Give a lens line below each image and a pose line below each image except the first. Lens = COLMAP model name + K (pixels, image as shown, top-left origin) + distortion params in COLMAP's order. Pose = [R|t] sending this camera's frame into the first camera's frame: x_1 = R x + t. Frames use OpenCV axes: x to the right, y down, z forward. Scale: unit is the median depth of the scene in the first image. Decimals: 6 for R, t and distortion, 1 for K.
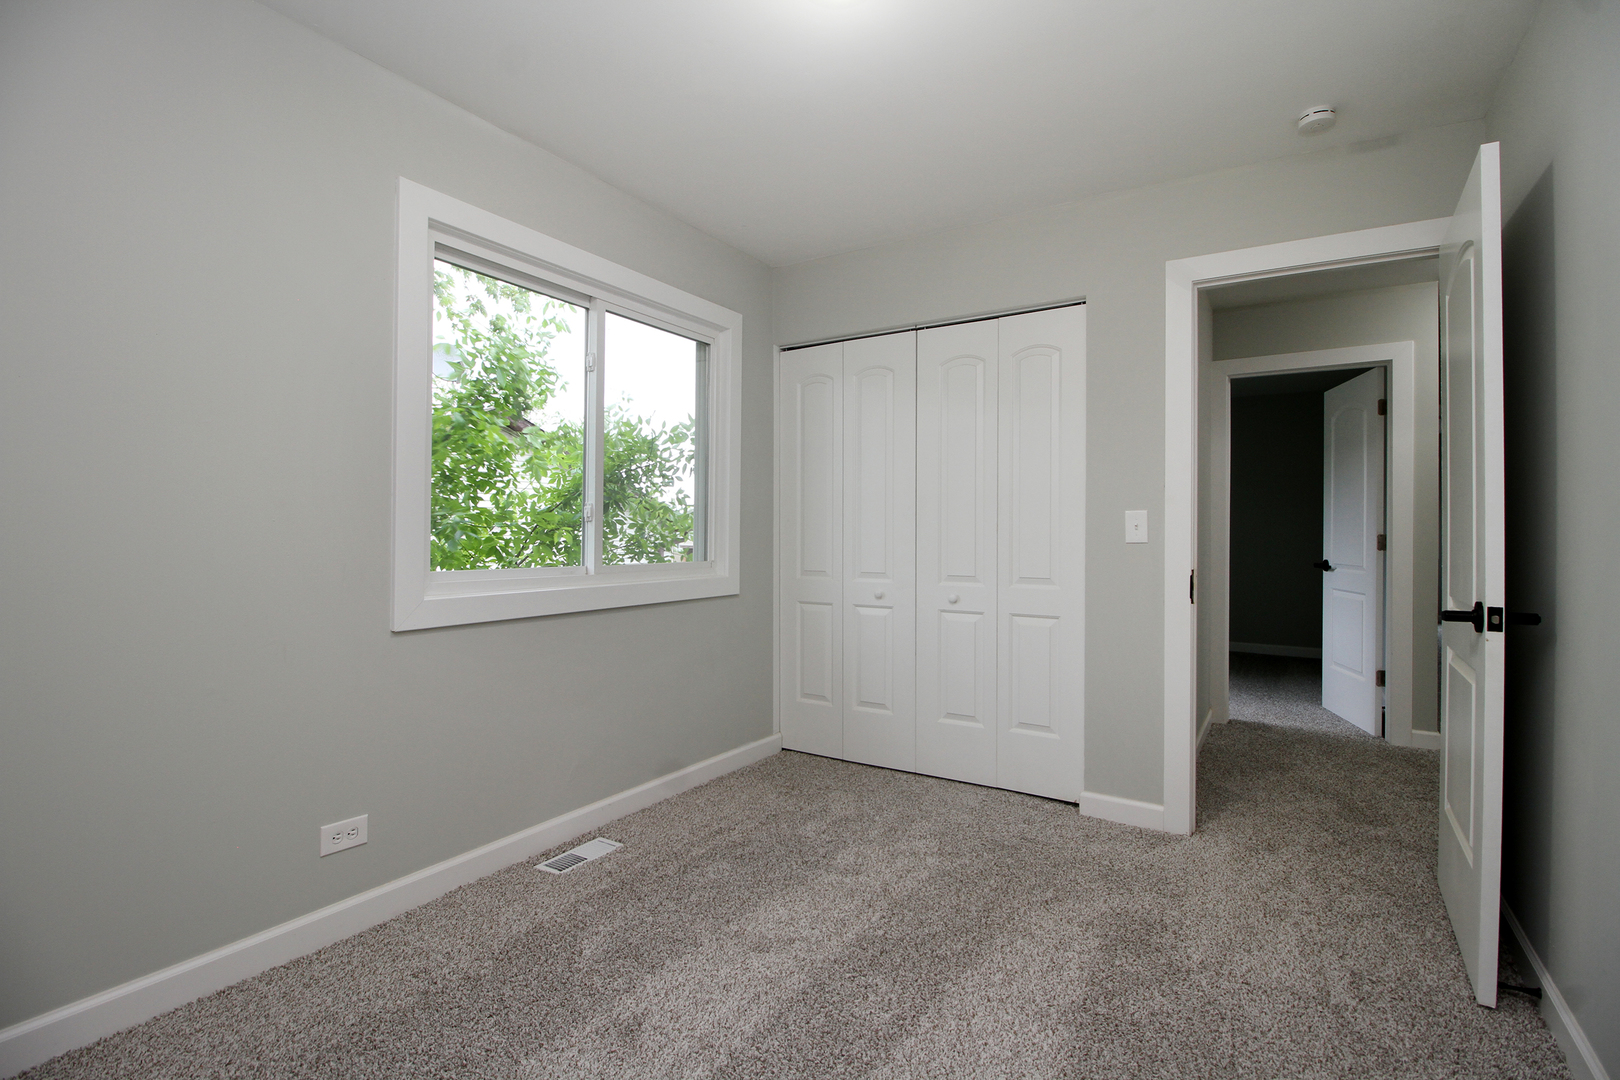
lens RADIAL K [[751.8, 0, 813.9], [0, 751.8, 533.7], [0, 0, 1]] dist [0.001681, -0.010602]
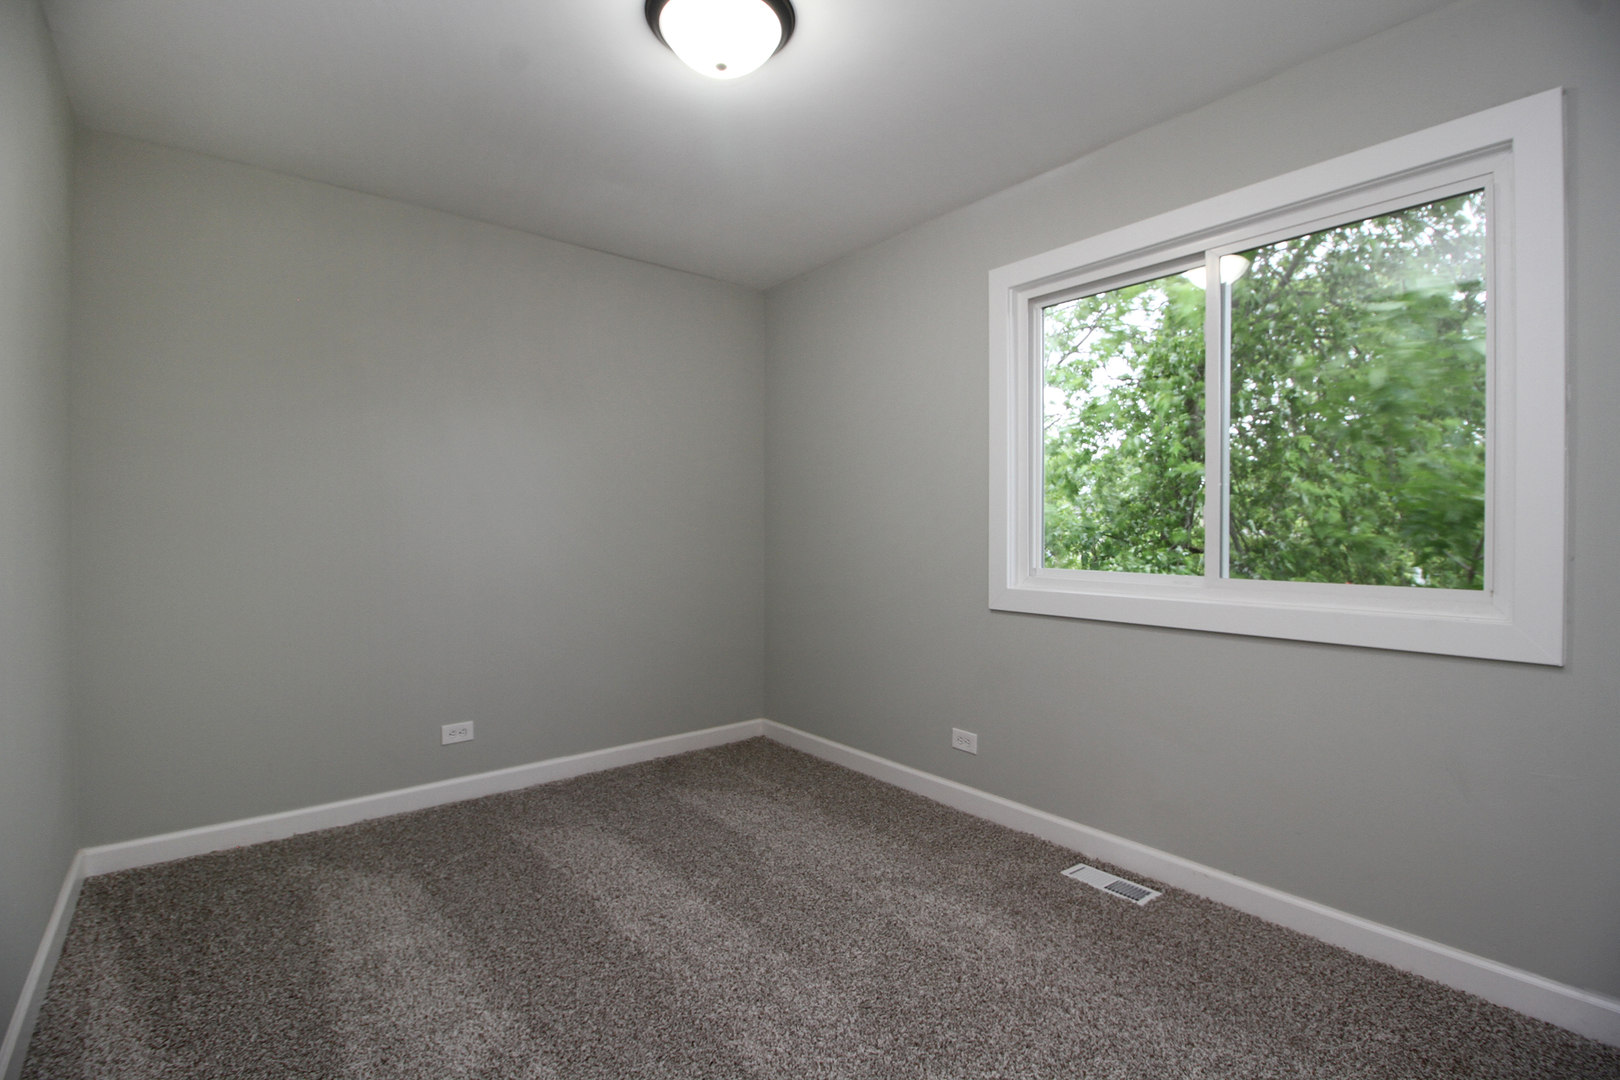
lens RADIAL K [[751.8, 0, 813.9], [0, 751.8, 533.7], [0, 0, 1]] dist [0.001681, -0.010602]
pose [[-0.322536, -0.007065, -0.946531, 0.702392], [-0.010694, 0.999936, -0.003819, 0.004283], [0.946497, 0.008890, -0.322591, 0.971082]]
